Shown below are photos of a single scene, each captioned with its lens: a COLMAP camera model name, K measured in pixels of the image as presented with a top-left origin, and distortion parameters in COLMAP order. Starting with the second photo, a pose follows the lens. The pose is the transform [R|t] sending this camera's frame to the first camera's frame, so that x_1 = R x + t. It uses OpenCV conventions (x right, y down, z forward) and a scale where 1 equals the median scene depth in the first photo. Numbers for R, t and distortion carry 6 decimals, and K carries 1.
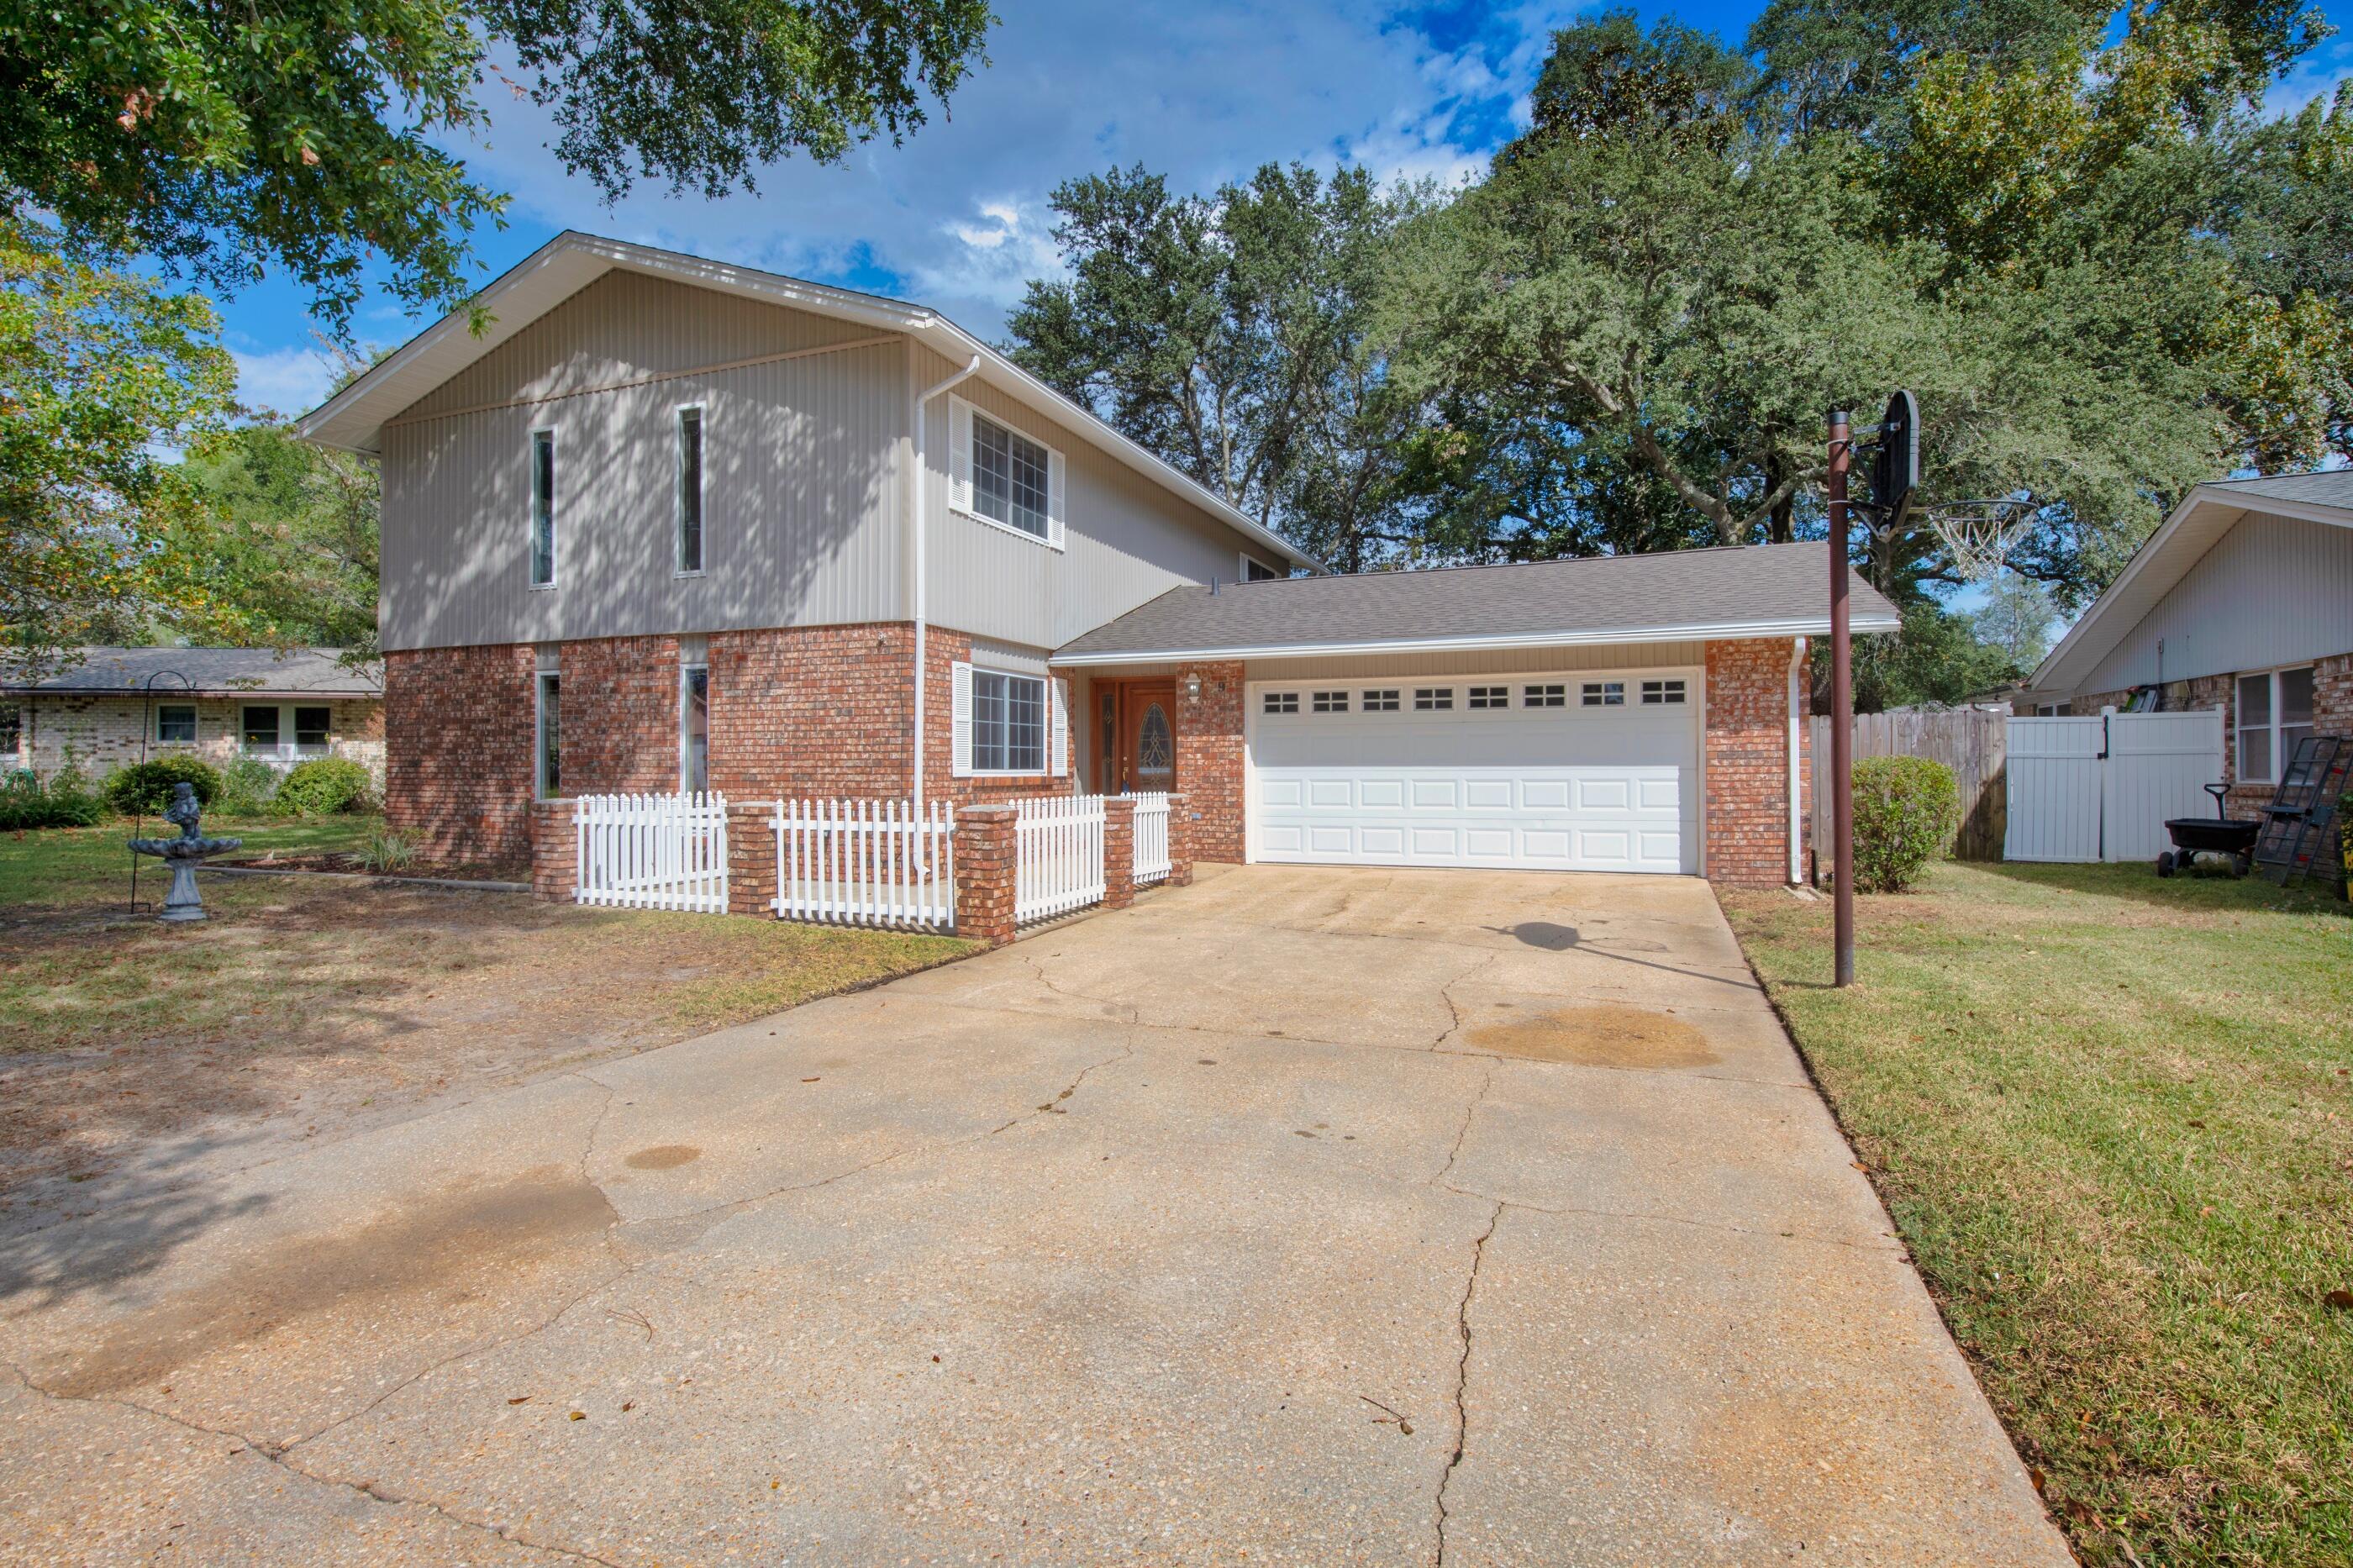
lens RADIAL K [[1166.7, 0, 1227.3], [0, 1166.7, 779.5], [0, 0, 1]] dist [0.025366, -0.000159]
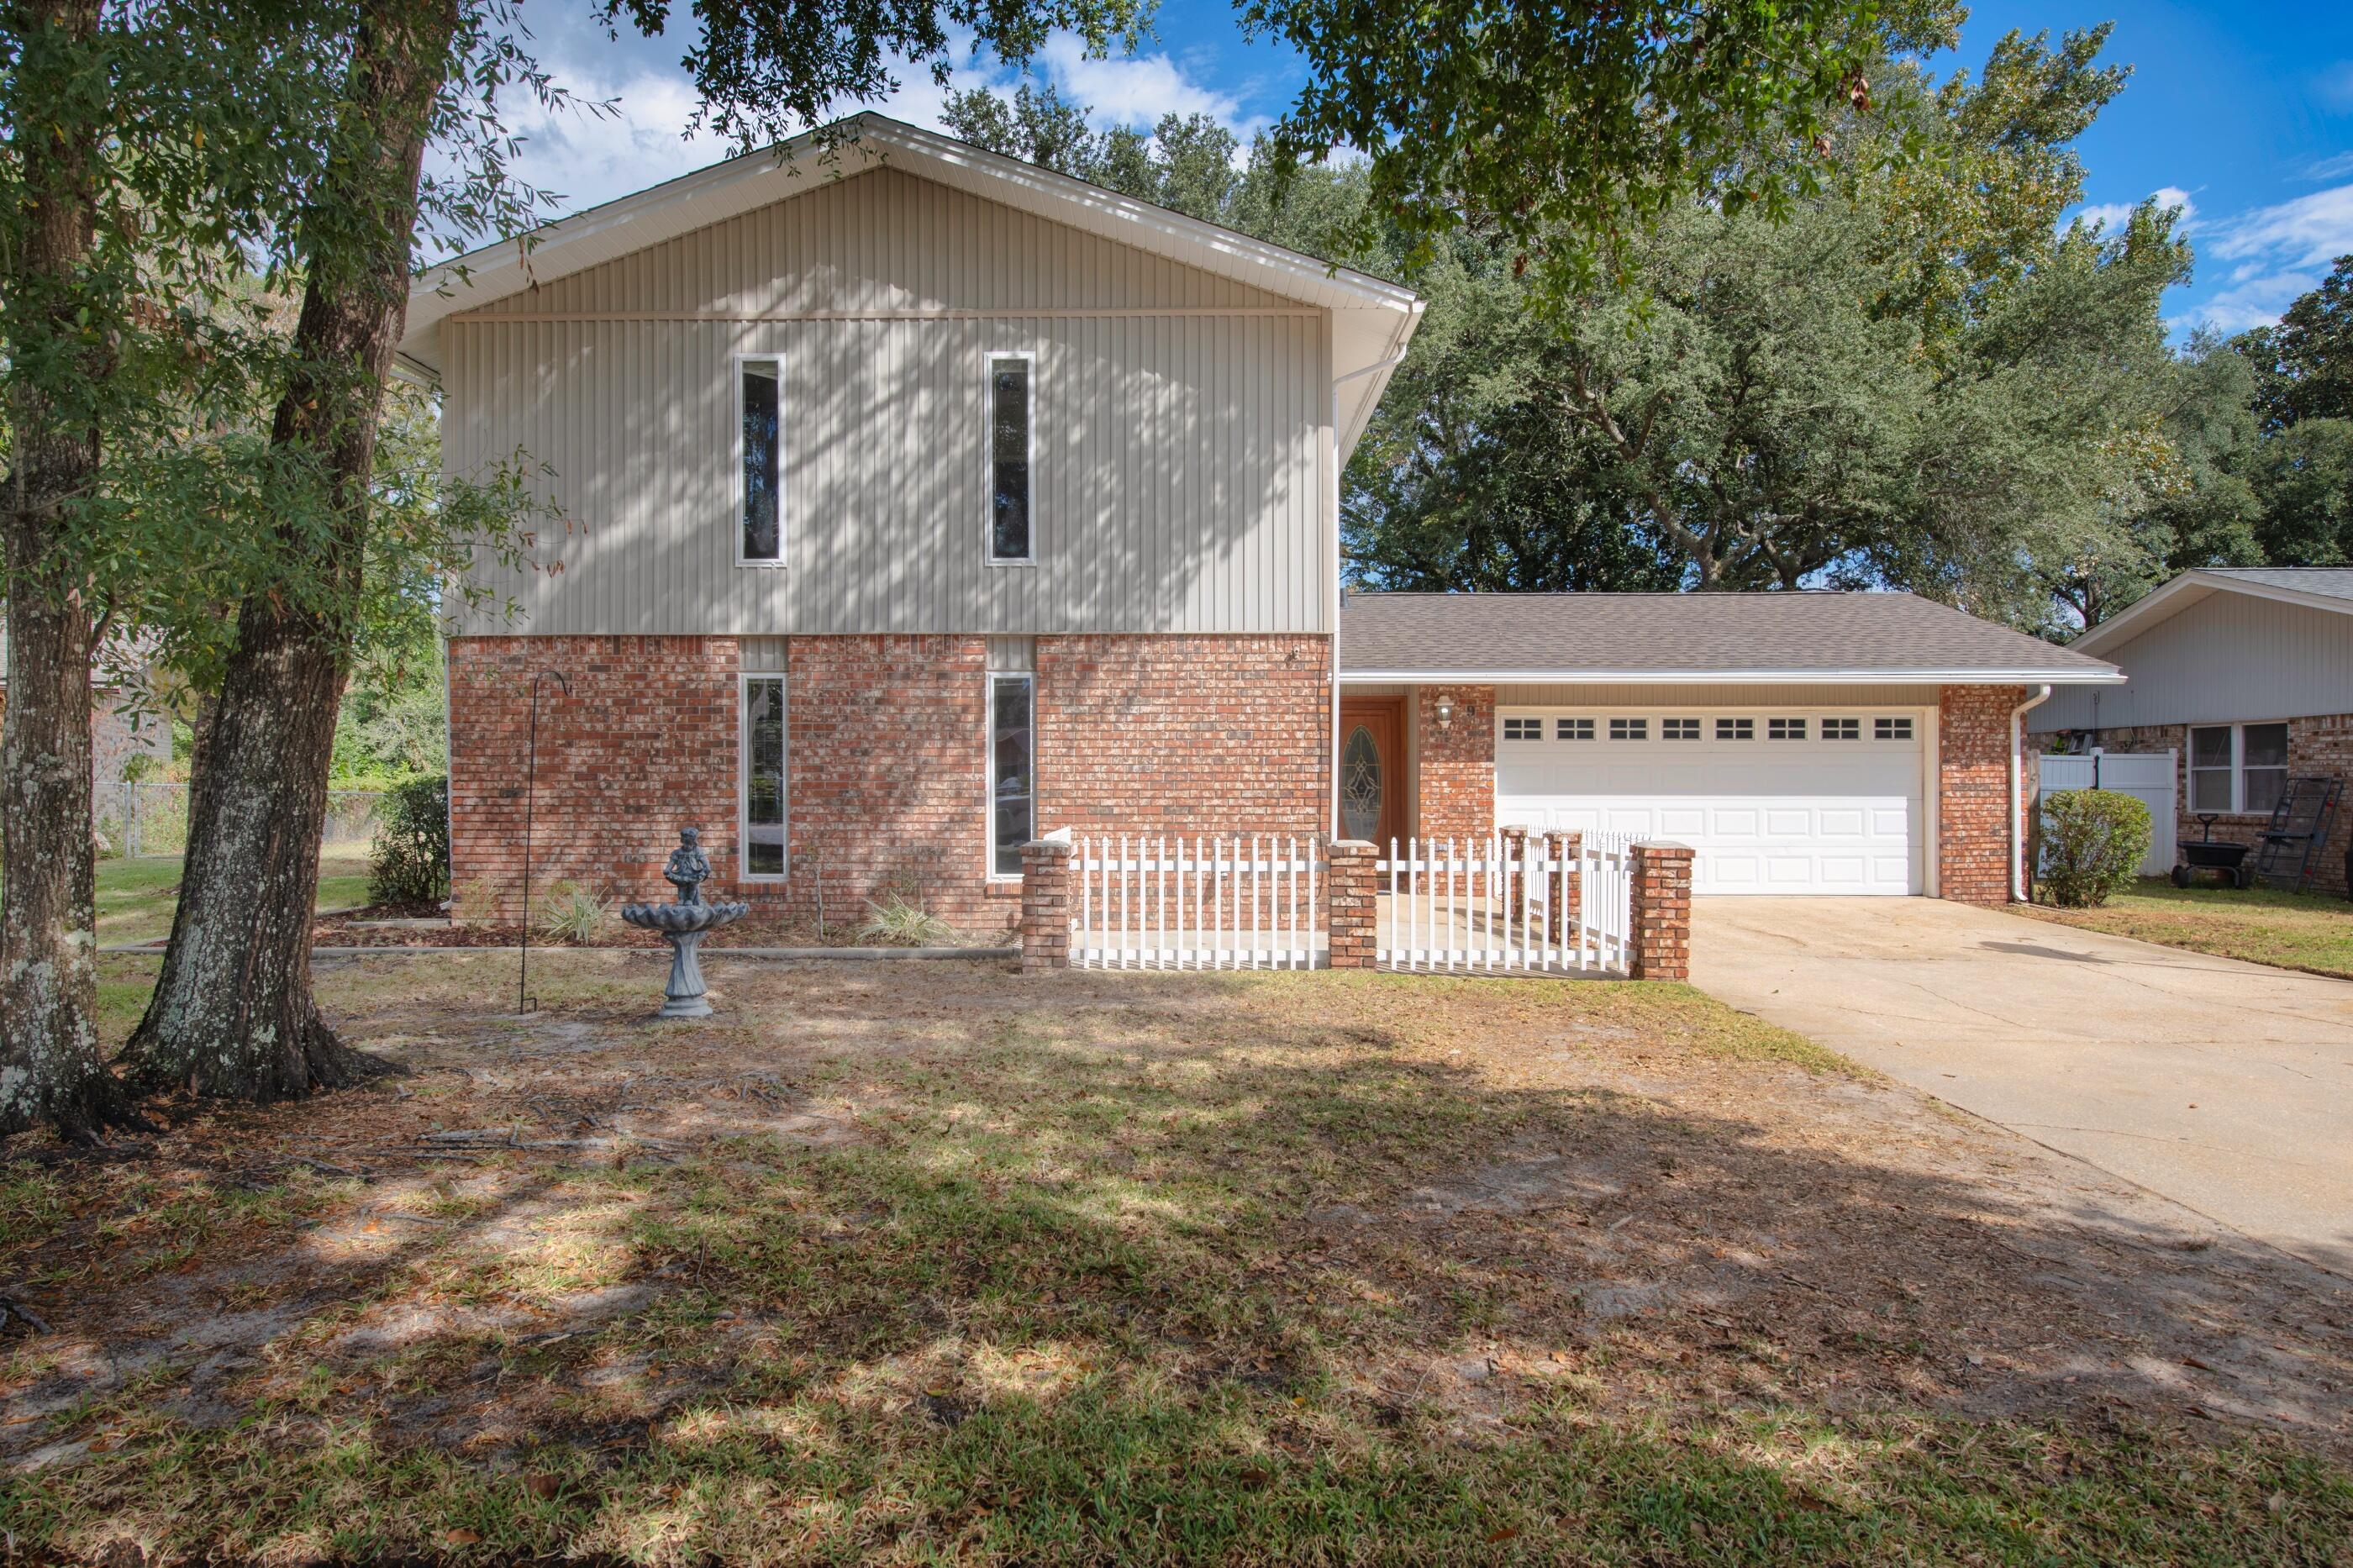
lens RADIAL K [[1323.4, 0, 1103.6], [0, 1323.4, 830.7], [0, 0, 1]] dist [-0.004124, -0.001216]
pose [[0.924902, -0.012640, 0.379996, -0.738337], [0.002395, 0.999621, 0.027421, -0.012905], [-0.380198, -0.024451, 0.924582, 0.117386]]
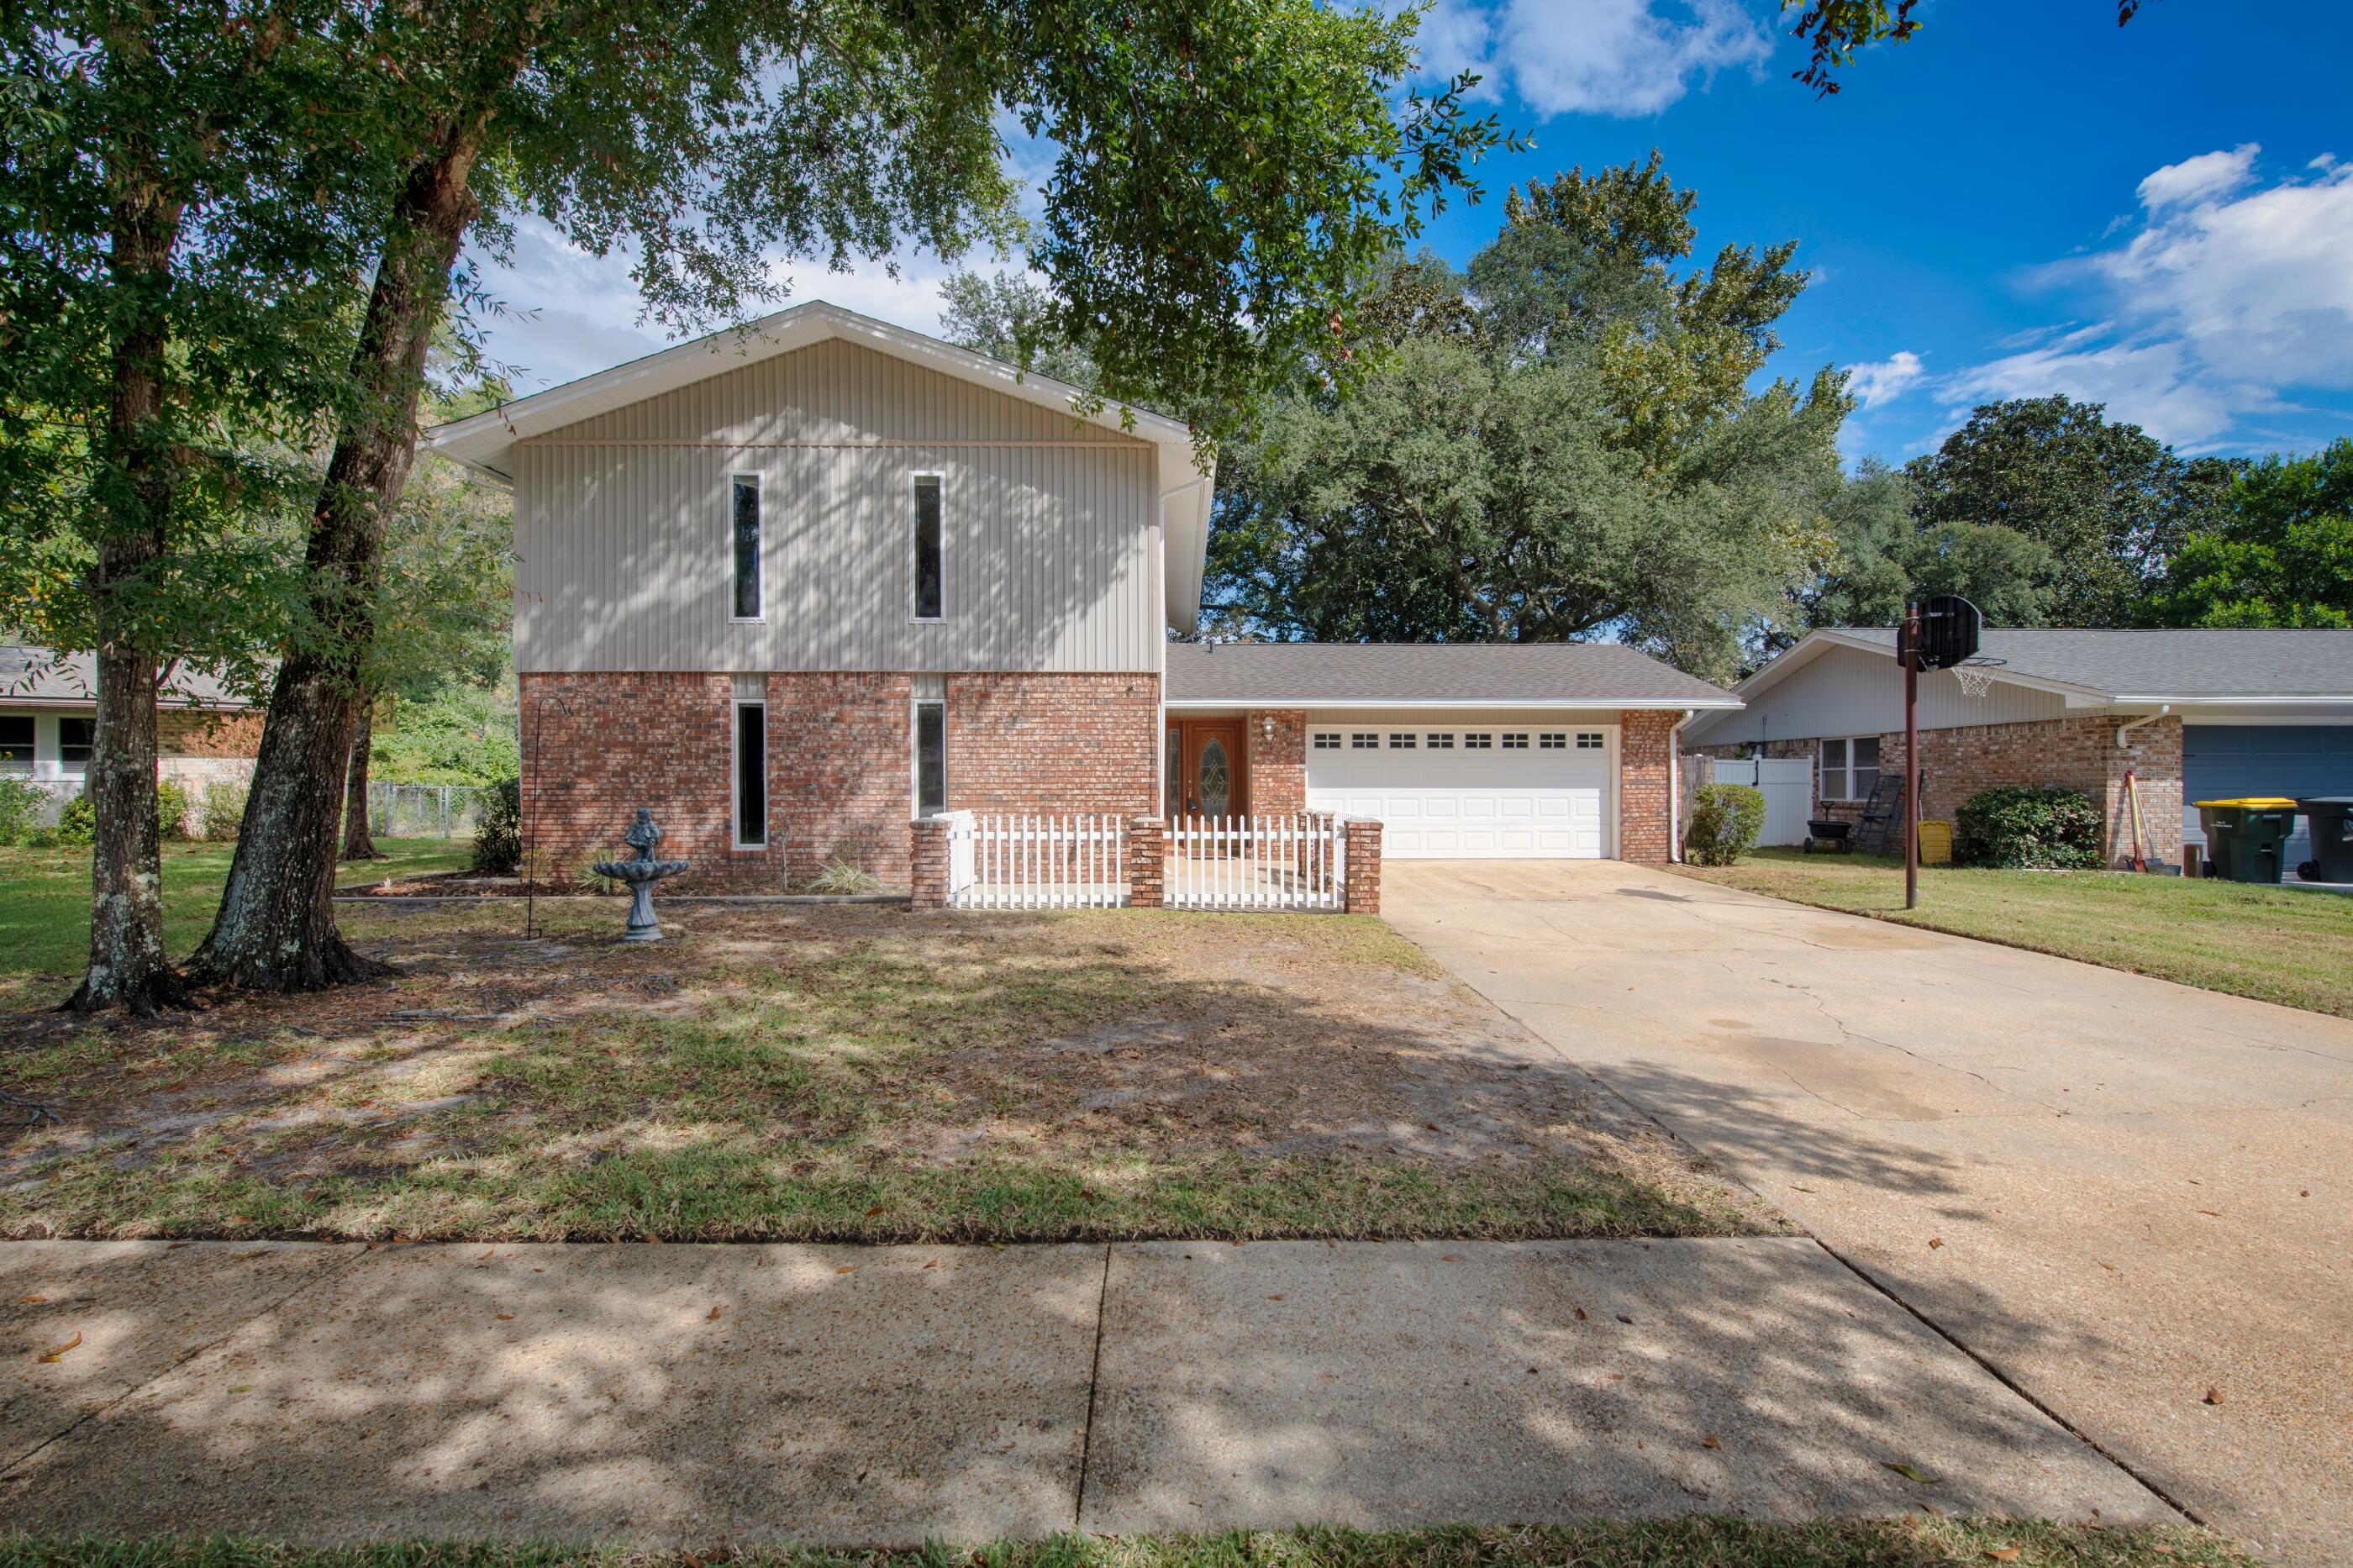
lens RADIAL K [[1000.5, 0, 1176.1], [0, 1000.5, 813.2], [0, 0, 1]] dist [-0.007996, -0.005190]
pose [[0.907919, -0.012161, 0.418970, -0.638471], [0.003907, 0.999781, 0.020554, -0.006183], [-0.419128, -0.017025, 0.907767, 0.011465]]
